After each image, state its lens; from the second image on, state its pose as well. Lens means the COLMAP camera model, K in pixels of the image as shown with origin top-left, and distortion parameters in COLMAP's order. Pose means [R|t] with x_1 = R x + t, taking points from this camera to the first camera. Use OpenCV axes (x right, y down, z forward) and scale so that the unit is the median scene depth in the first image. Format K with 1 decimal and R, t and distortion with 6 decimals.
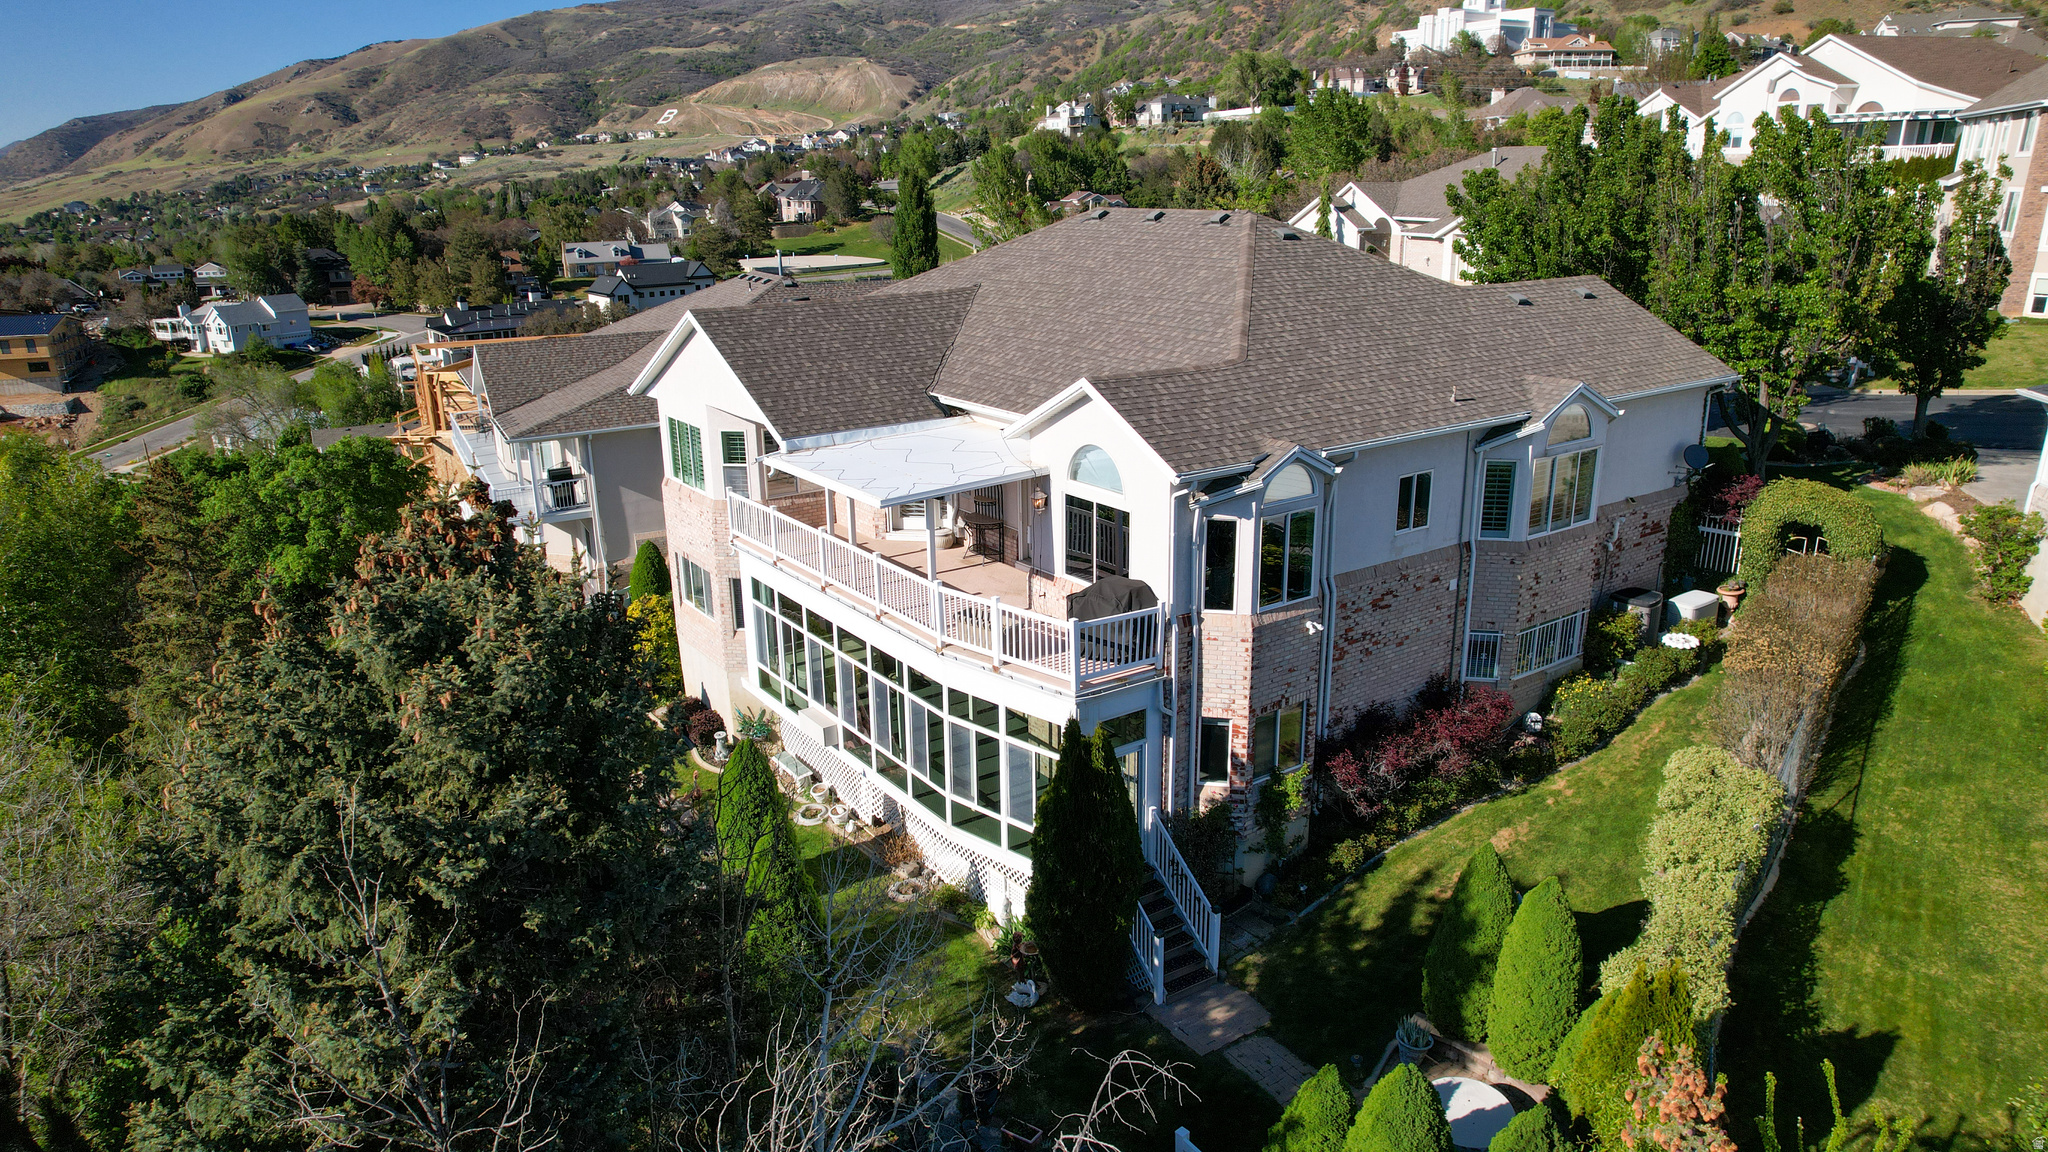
lens RADIAL K [[1304.4, 0, 1029.4], [0, 1304.4, 579.6], [0, 0, 1]] dist [-0.075779, 0.066209]
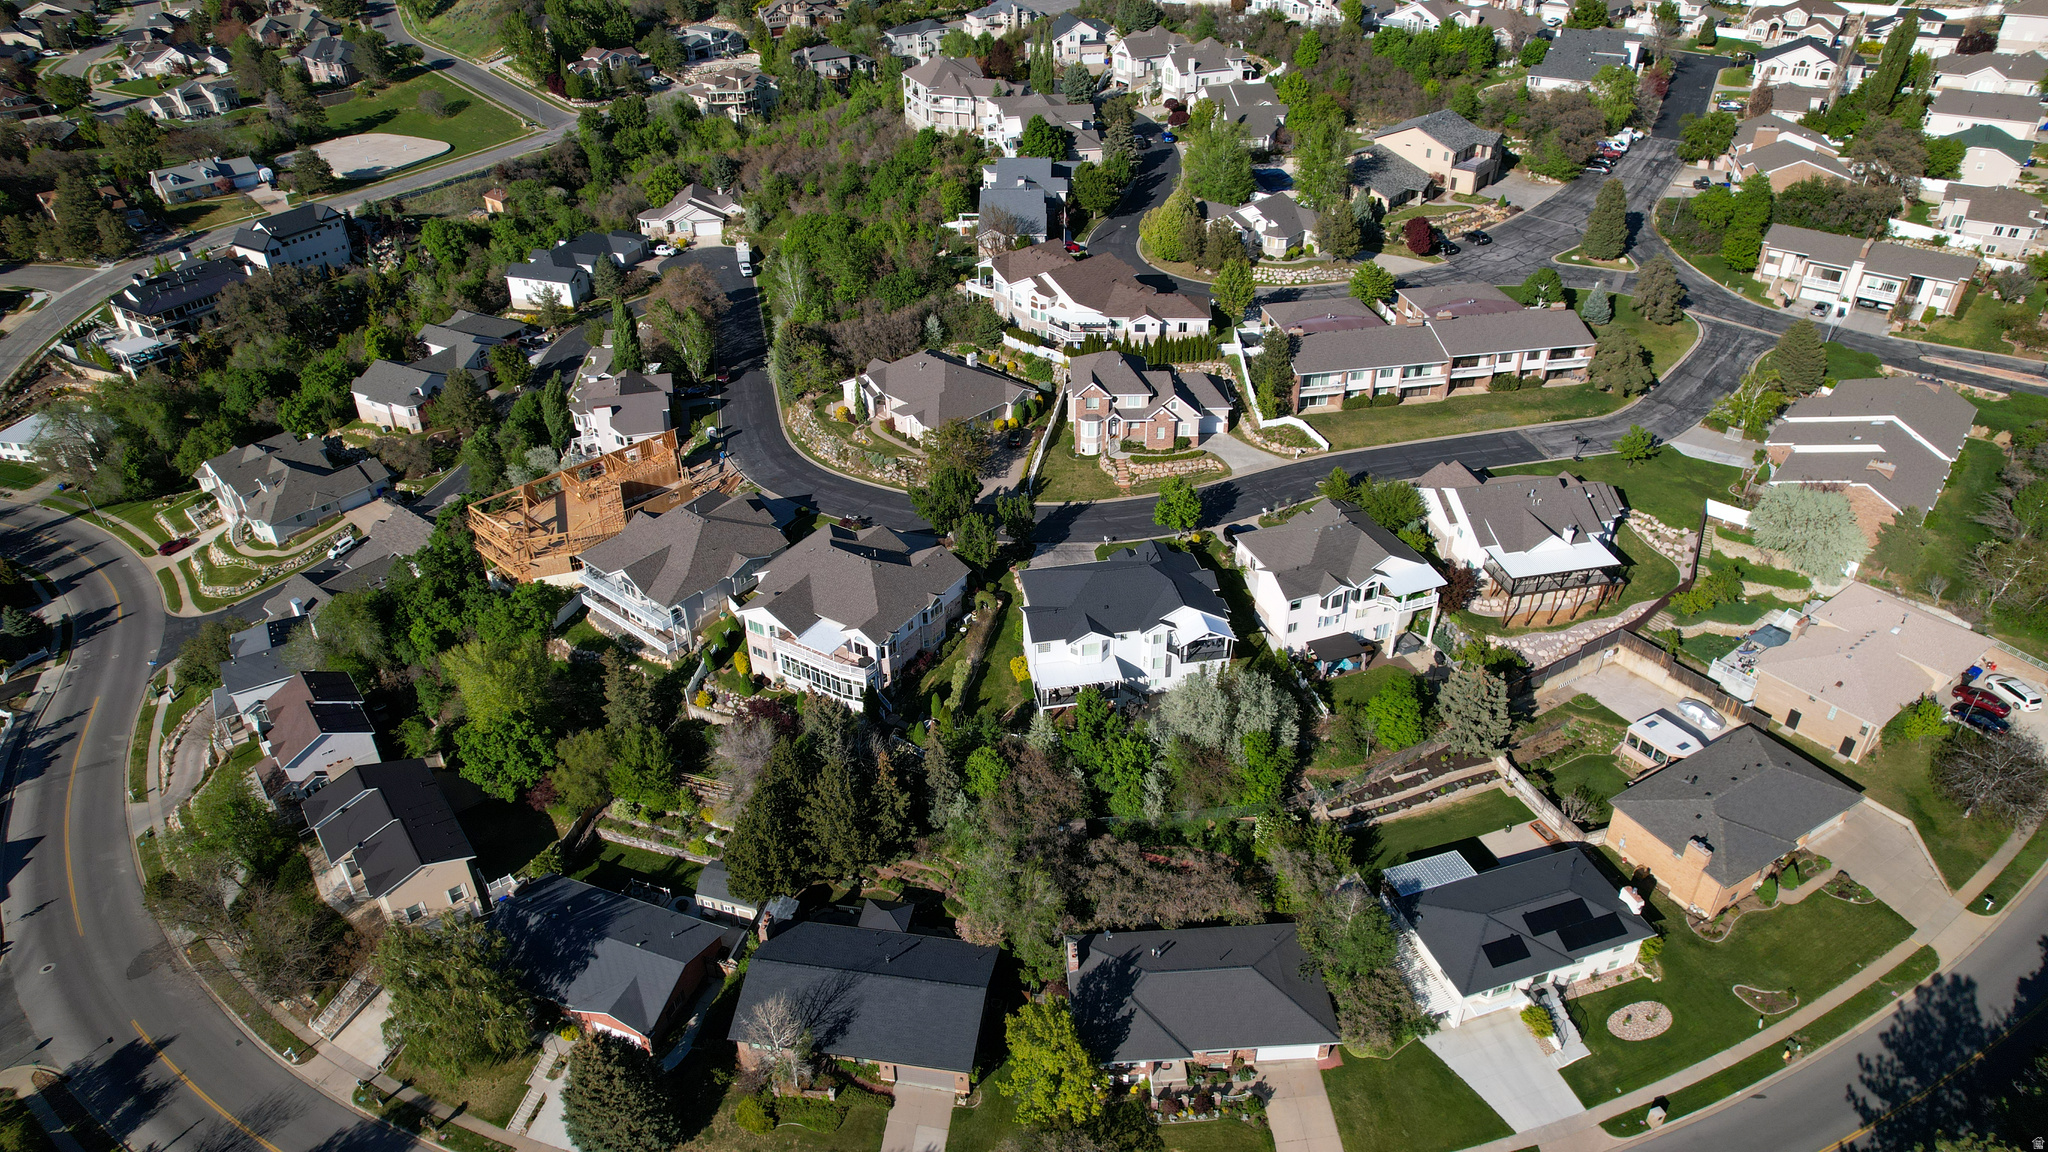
lens RADIAL K [[1273.0, 0, 1055.9], [0, 1273.0, 580.3], [0, 0, 1]] dist [-0.051702, 0.035576]
pose [[0.916807, -0.205208, 0.342571, -0.331562], [0.104564, 0.951295, 0.290009, -0.602394], [-0.385398, -0.230061, 0.893611, -1.400640]]
